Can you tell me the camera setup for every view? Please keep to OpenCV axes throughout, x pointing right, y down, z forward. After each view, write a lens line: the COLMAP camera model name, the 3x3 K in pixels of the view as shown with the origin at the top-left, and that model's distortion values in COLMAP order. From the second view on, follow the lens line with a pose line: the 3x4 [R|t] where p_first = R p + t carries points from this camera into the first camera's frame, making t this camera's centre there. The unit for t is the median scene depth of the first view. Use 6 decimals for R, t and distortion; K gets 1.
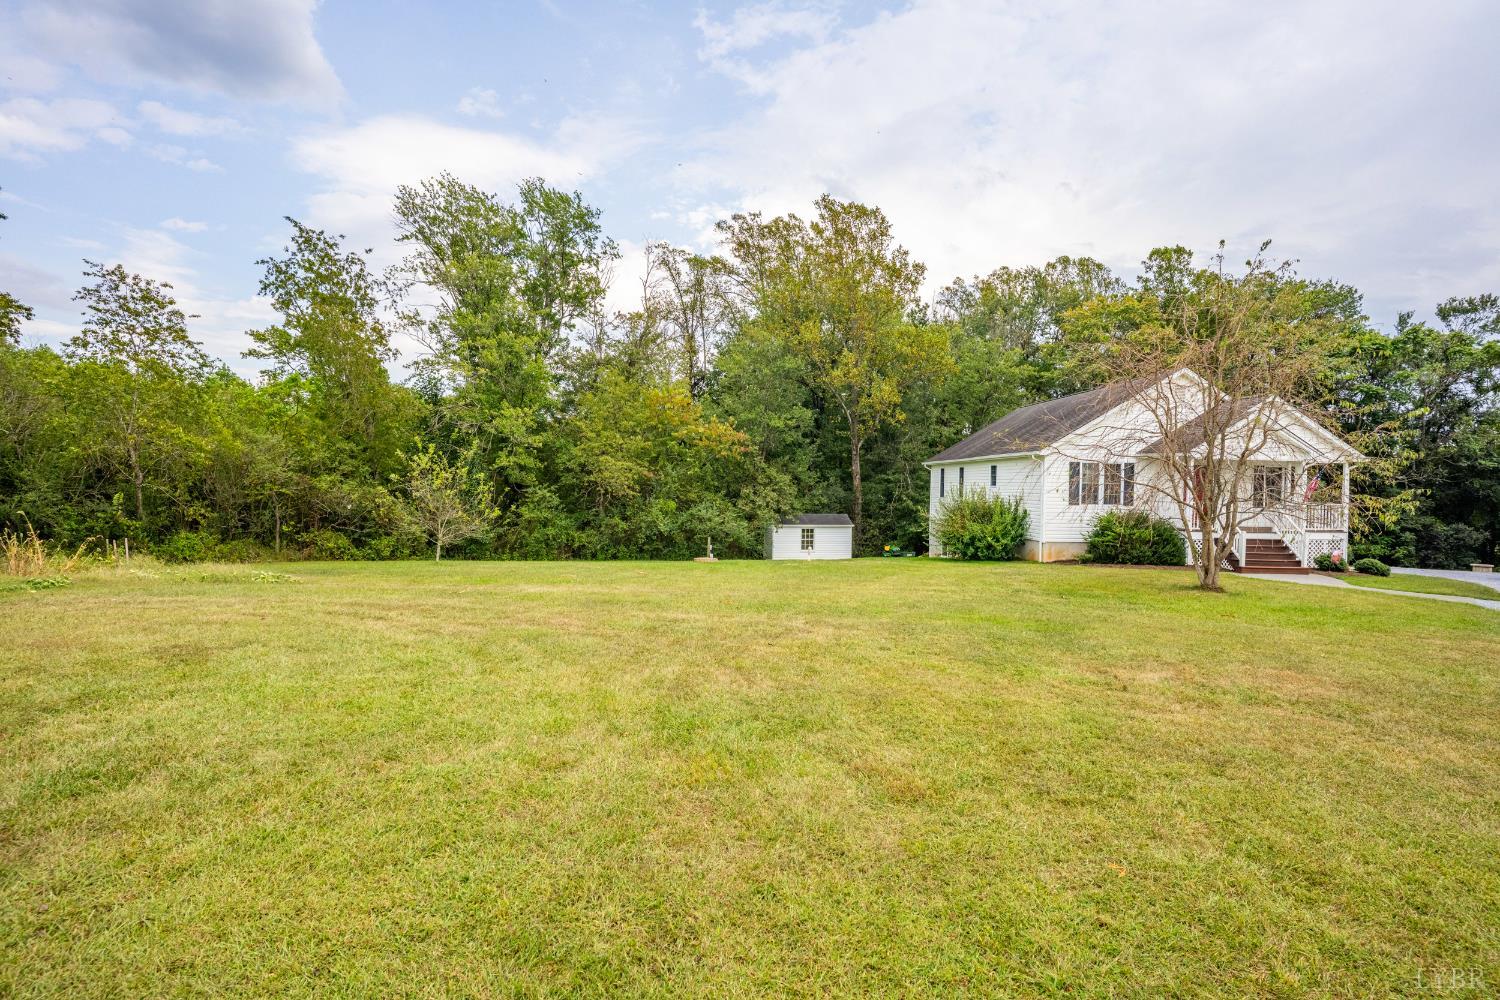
lens RADIAL K [[756.0, 0, 760.2], [0, 756.0, 505.8], [0, 0, 1]] dist [-0.022045, 0.011964]
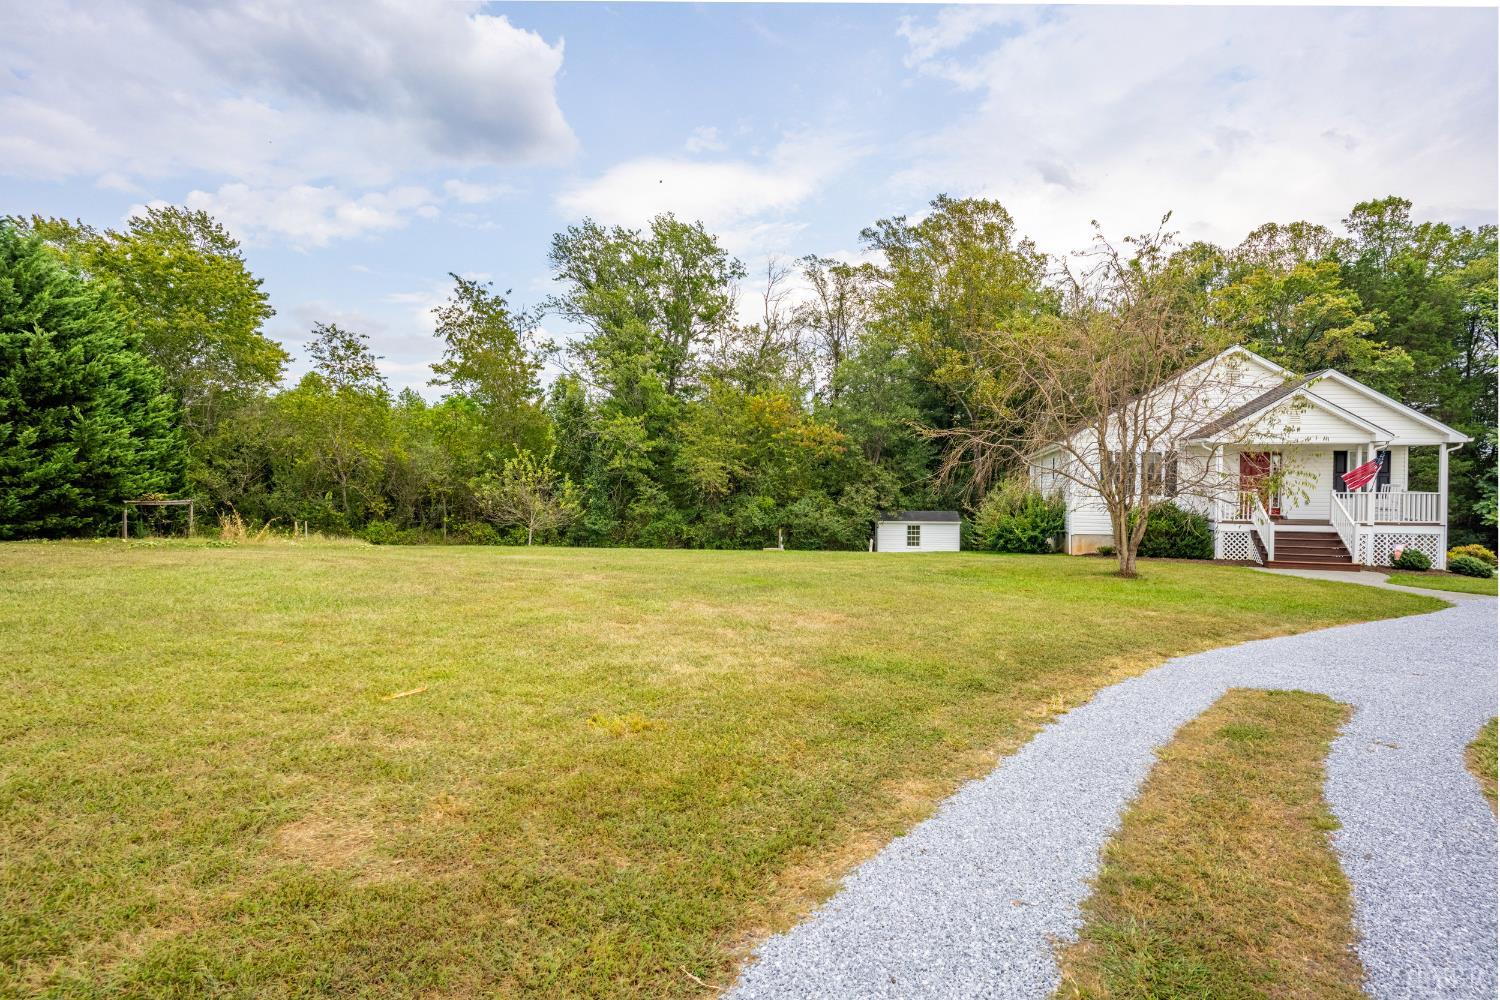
lens RADIAL K [[756.0, 0, 765.1], [0, 756.0, 494.6], [0, 0, 1]] dist [-0.022045, 0.011964]
pose [[0.951830, -0.006416, -0.306558, 0.184962], [-0.000194, 0.999768, -0.021527, 0.011067], [0.306625, 0.020550, 0.951609, -0.026294]]
